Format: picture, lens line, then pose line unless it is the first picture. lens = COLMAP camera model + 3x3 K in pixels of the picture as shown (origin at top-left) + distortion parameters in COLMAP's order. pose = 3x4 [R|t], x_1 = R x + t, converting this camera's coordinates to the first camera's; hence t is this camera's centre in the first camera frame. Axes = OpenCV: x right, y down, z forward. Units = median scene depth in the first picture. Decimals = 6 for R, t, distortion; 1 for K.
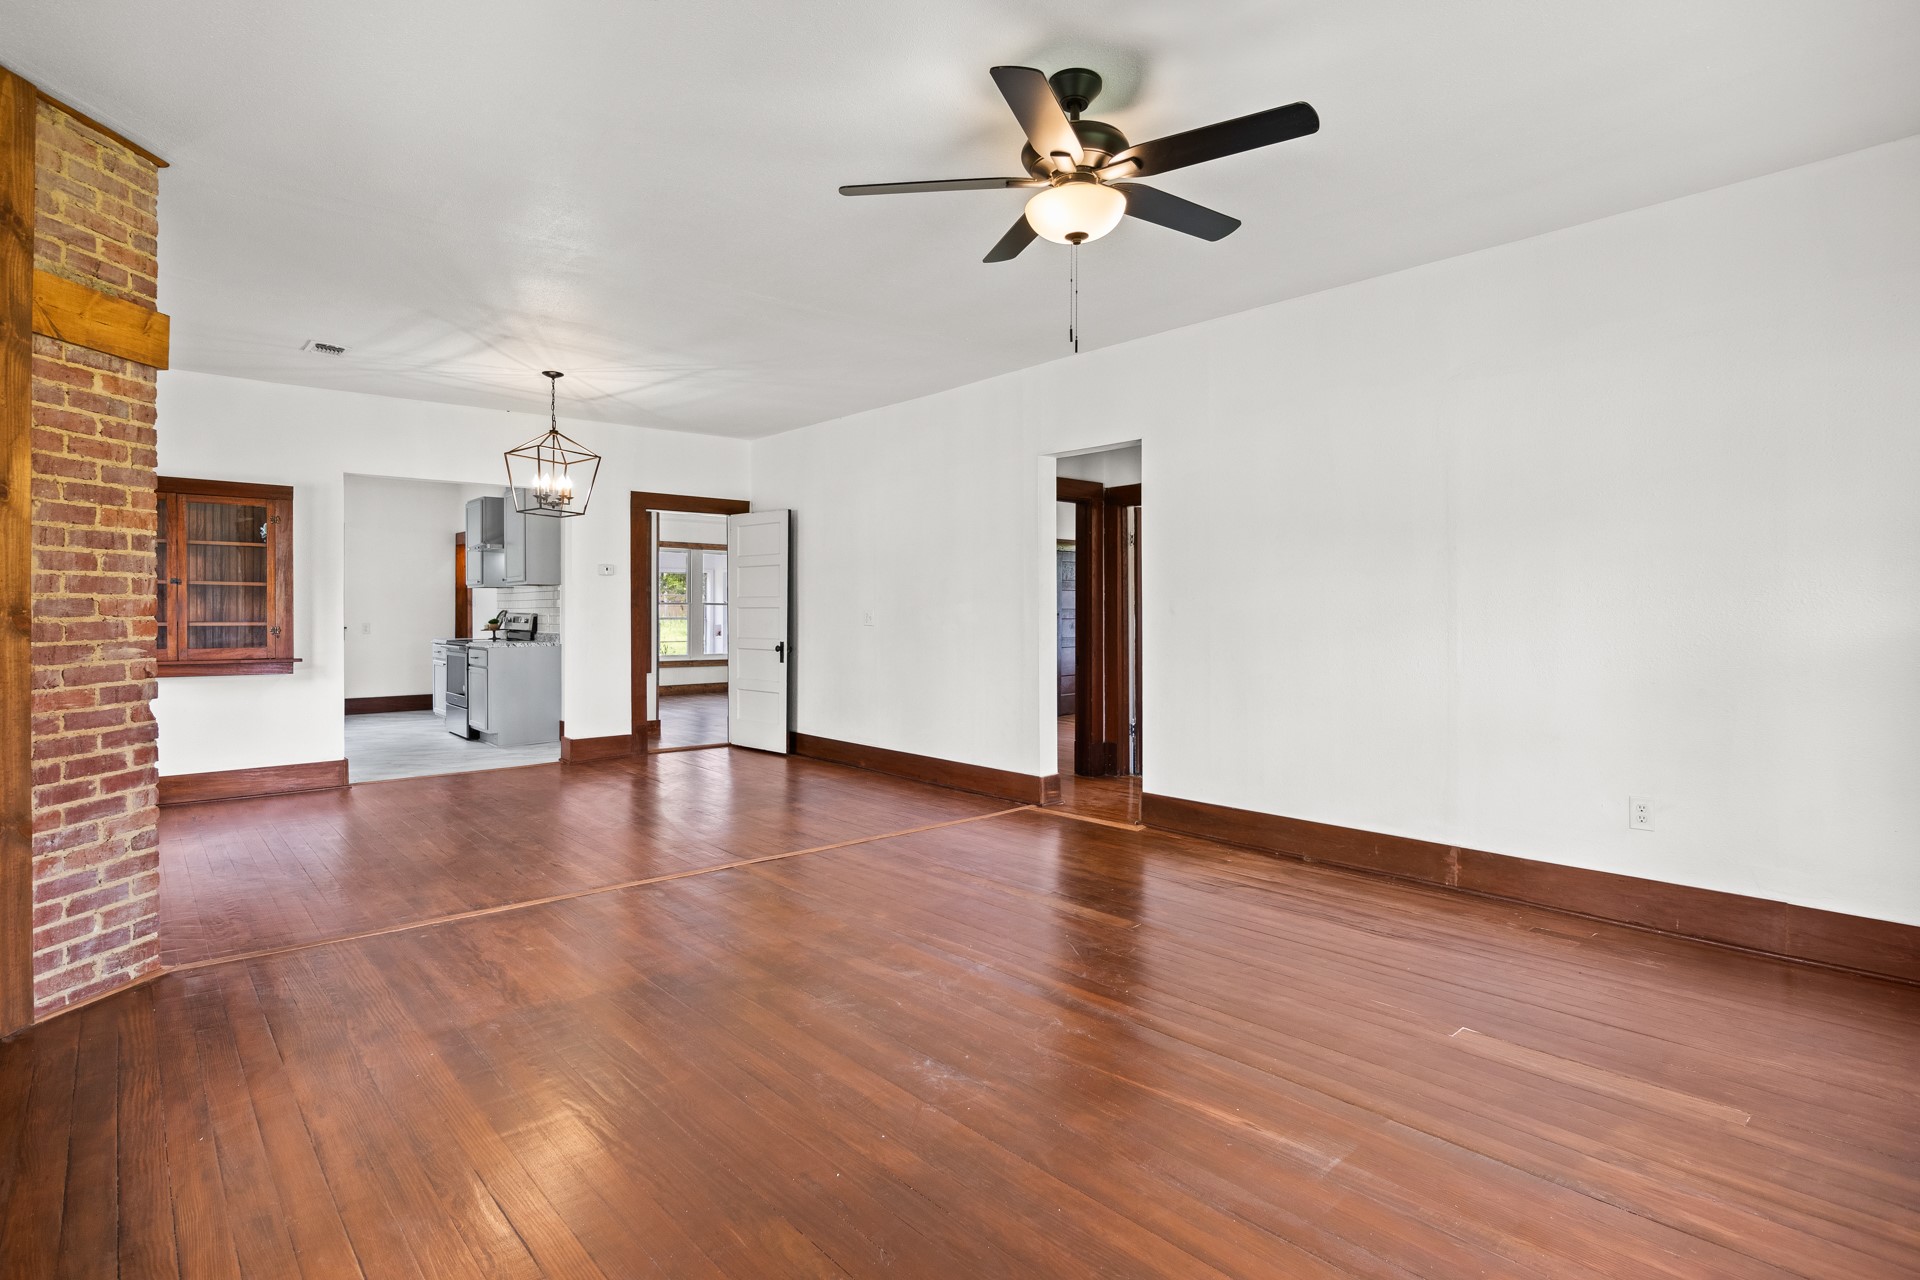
lens RADIAL K [[975.0, 0, 971.4], [0, 975.0, 637.0], [0, 0, 1]] dist [-0.011798, 0.000399]
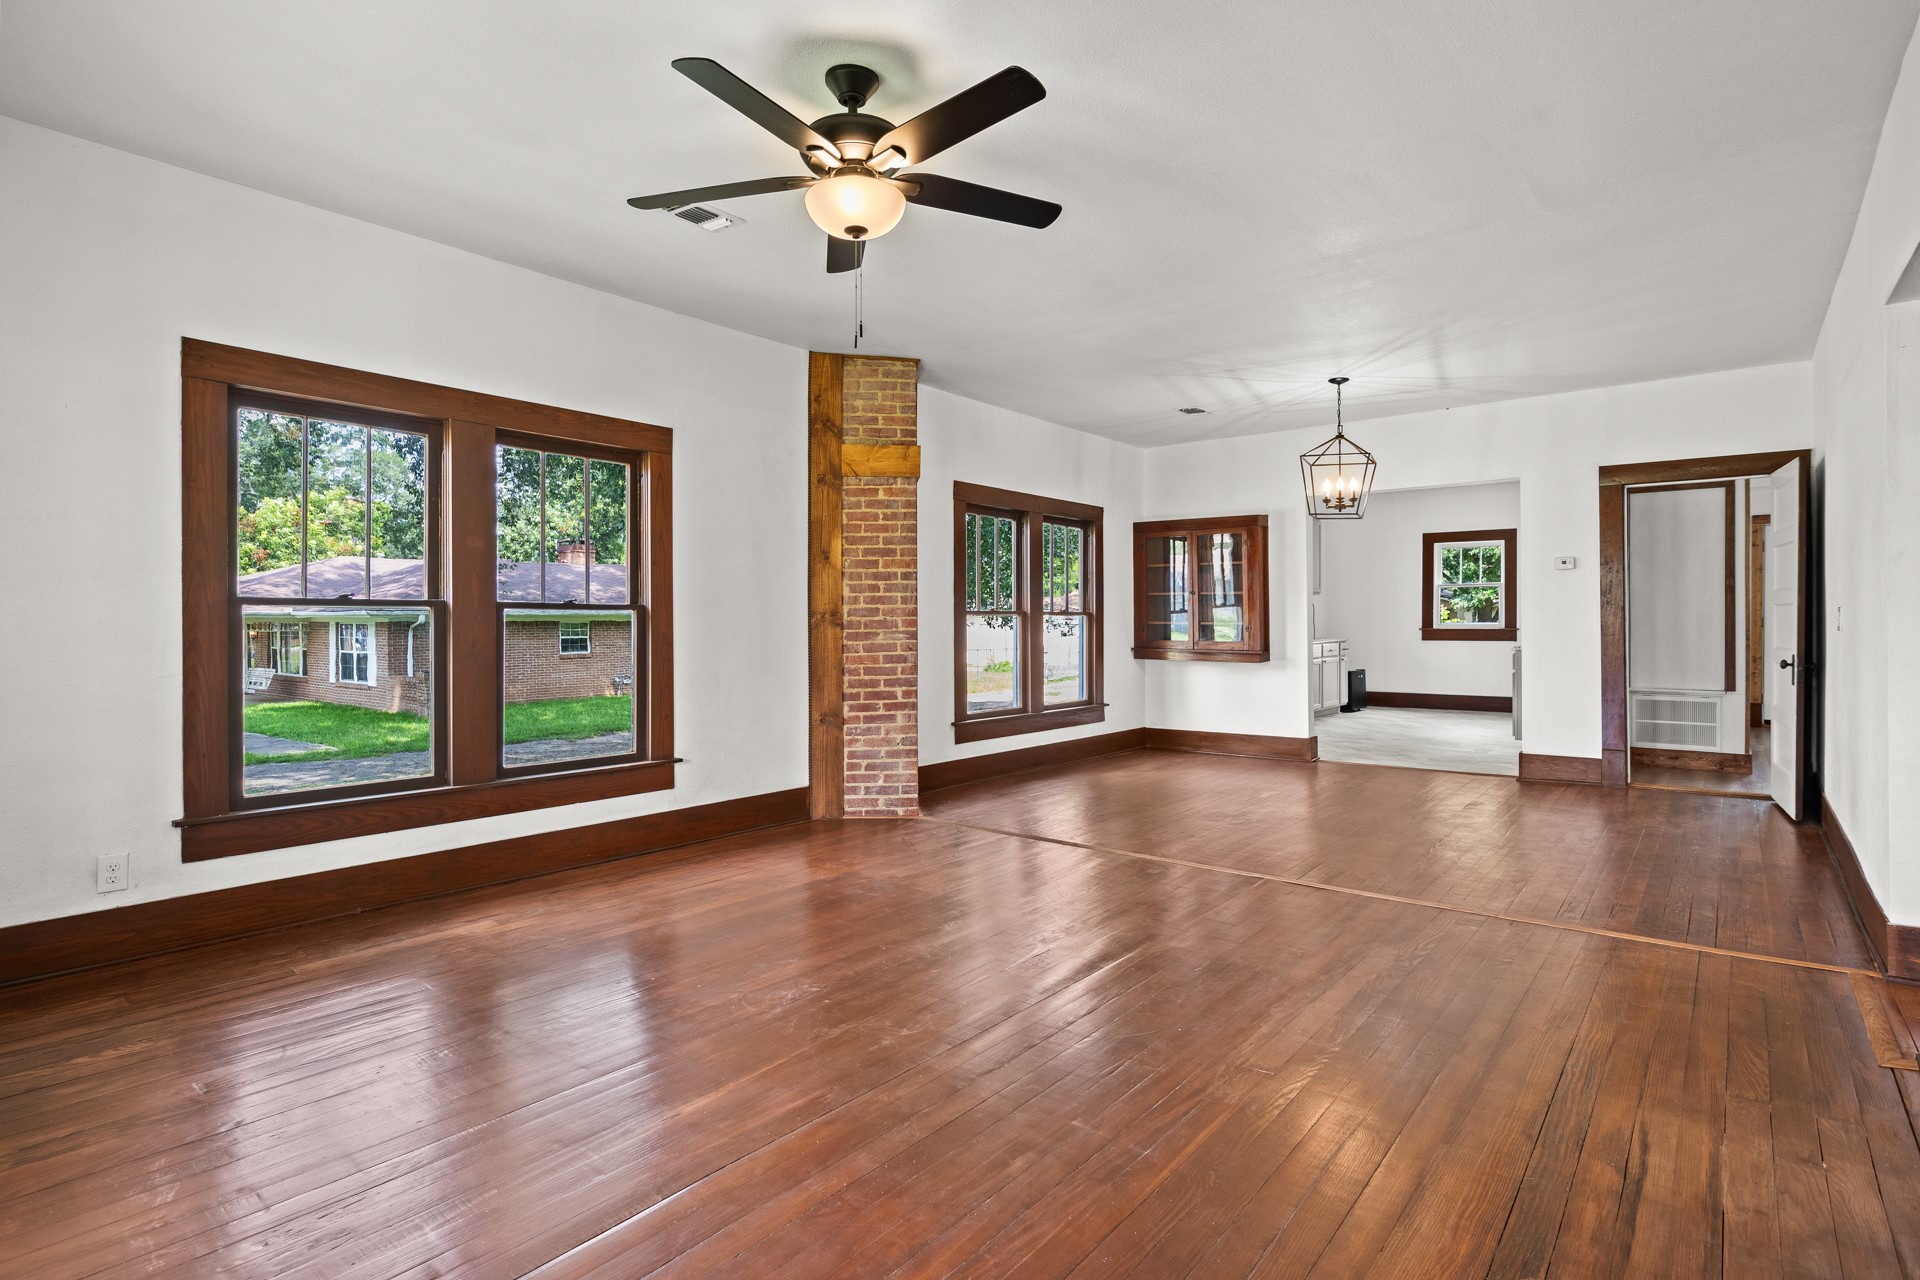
lens RADIAL K [[965.9, 0, 960.6], [0, 965.9, 645.9], [0, 0, 1]] dist [-0.001300, -0.000097]
pose [[0.159342, 0.025399, -0.986897, 0.988804], [-0.020054, 0.999546, 0.022486, -0.010121], [0.987020, 0.016208, 0.159779, 0.853463]]
